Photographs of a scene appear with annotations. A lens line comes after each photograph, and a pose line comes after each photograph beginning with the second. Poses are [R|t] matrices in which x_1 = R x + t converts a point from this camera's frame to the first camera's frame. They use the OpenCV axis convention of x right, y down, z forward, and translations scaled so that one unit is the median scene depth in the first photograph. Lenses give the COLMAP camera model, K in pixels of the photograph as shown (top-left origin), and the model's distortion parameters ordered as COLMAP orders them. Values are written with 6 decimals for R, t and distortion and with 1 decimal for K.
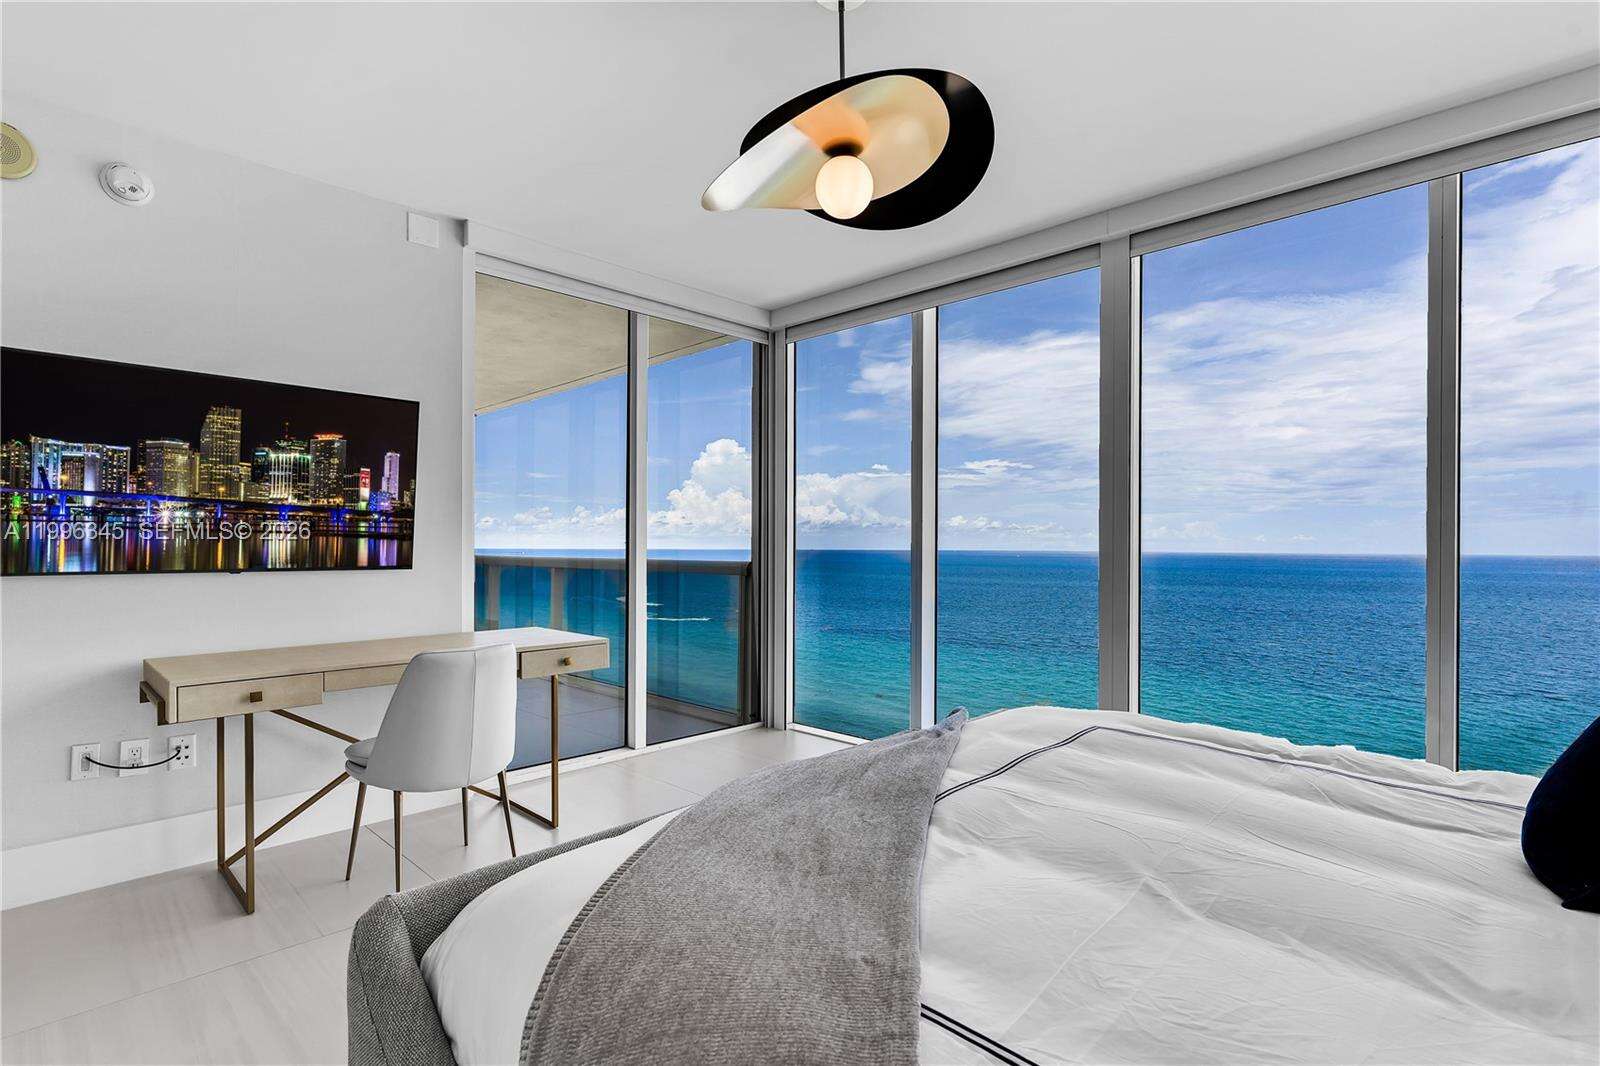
lens RADIAL K [[774.4, 0, 805.7], [0, 774.4, 532.2], [0, 0, 1]] dist [-0.000674, -0.000301]
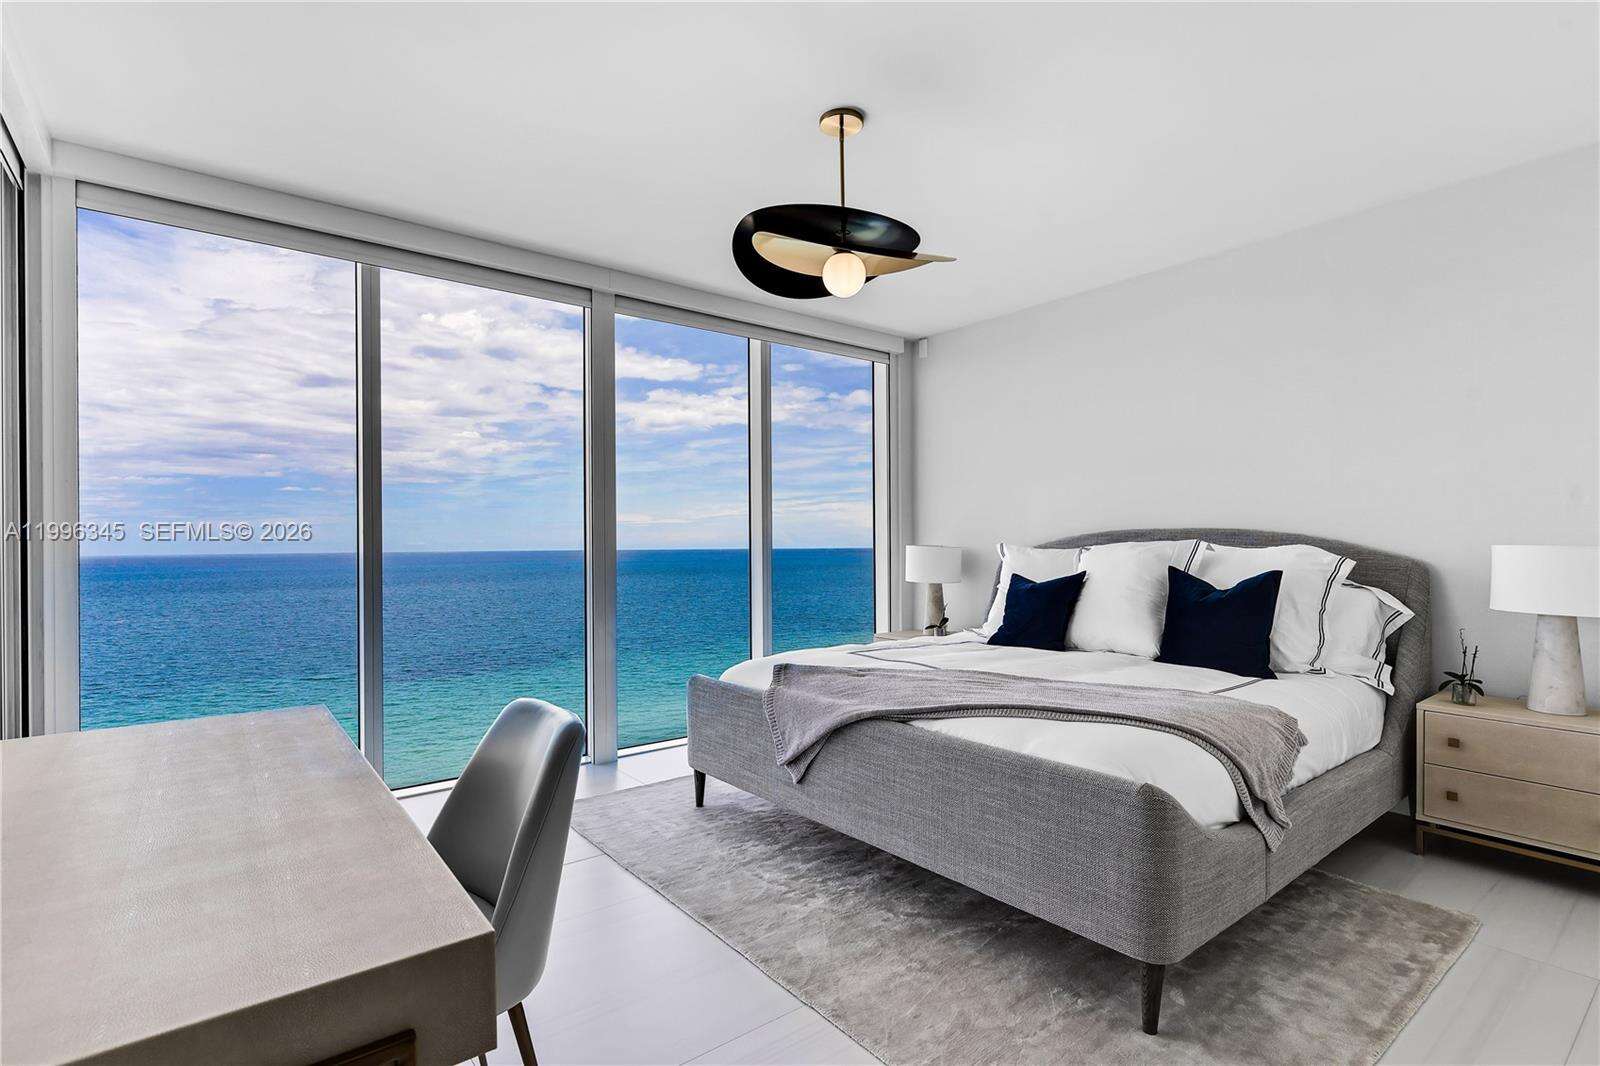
lens RADIAL K [[774.4, 0, 805.7], [0, 774.4, 532.2], [0, 0, 1]] dist [-0.000674, -0.000301]
pose [[0.131009, 0.016404, 0.991245, -0.760969], [-0.014231, 0.999791, -0.014664, 0.017630], [-0.991279, -0.012185, 0.131215, 0.501036]]
